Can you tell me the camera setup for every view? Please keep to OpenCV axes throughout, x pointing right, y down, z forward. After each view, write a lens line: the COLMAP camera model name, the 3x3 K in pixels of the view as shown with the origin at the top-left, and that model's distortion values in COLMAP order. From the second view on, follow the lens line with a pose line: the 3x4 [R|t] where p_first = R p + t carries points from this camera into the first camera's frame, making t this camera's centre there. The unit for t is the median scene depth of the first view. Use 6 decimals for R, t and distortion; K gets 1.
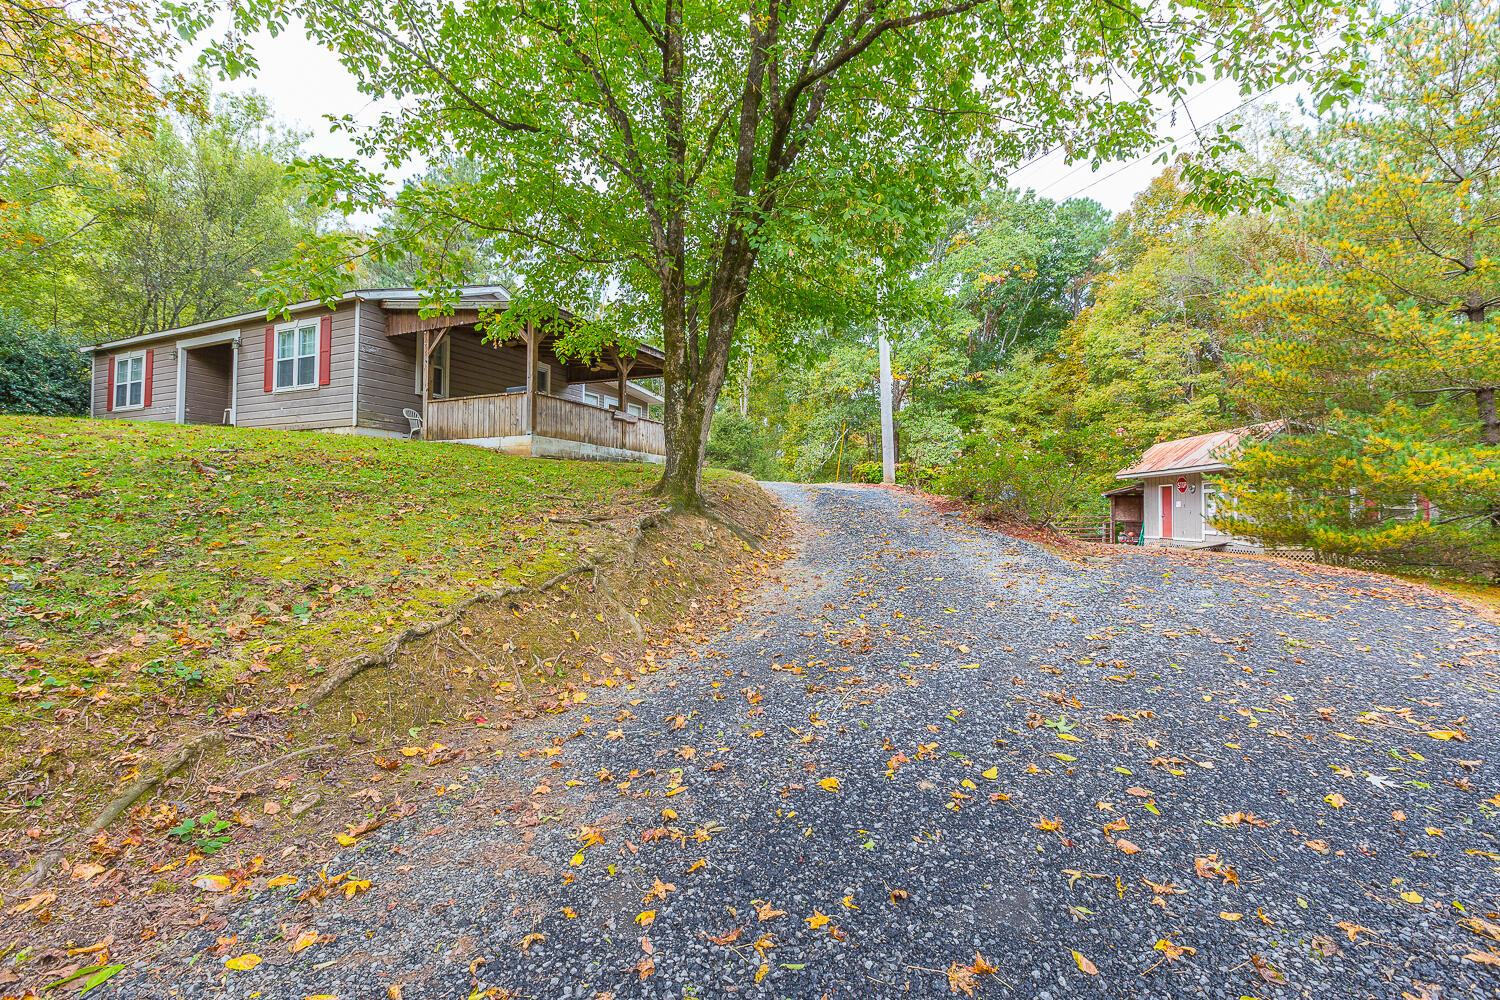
lens RADIAL K [[647.8, 0, 748.6], [0, 647.8, 489.3], [0, 0, 1]] dist [0.000056, 0.000220]
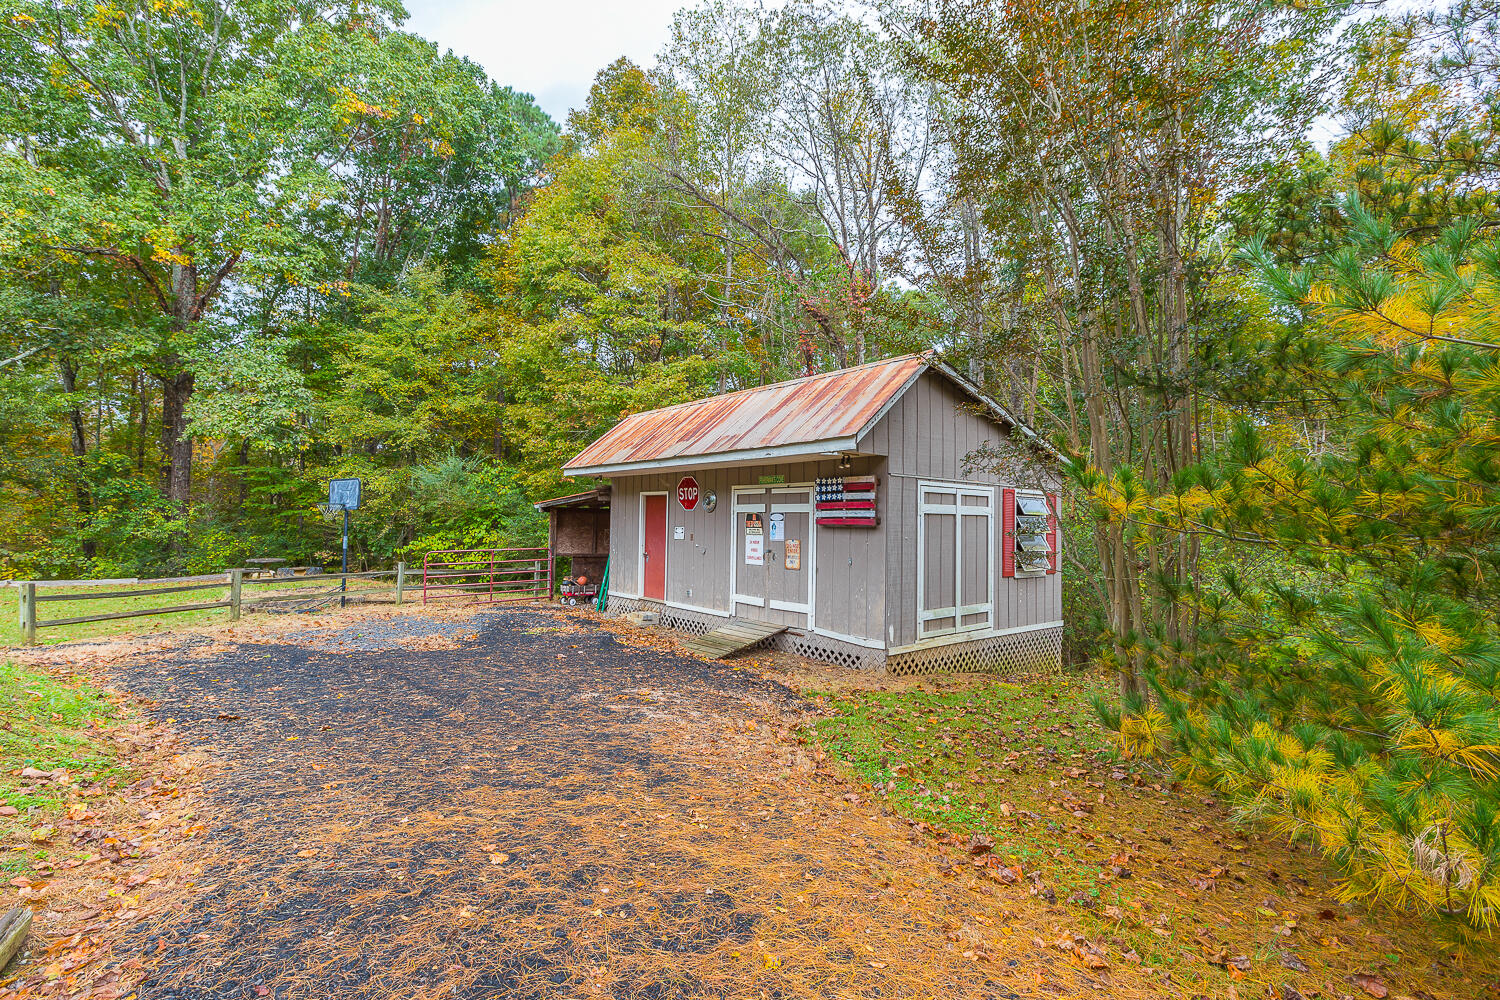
lens RADIAL K [[647.8, 0, 748.6], [0, 647.8, 489.3], [0, 0, 1]] dist [0.000056, 0.000220]
pose [[0.686453, 0.030444, 0.726536, 0.278326], [-0.031287, 0.999435, -0.012319, -0.004292], [-0.726501, -0.014275, 0.687017, 0.506718]]
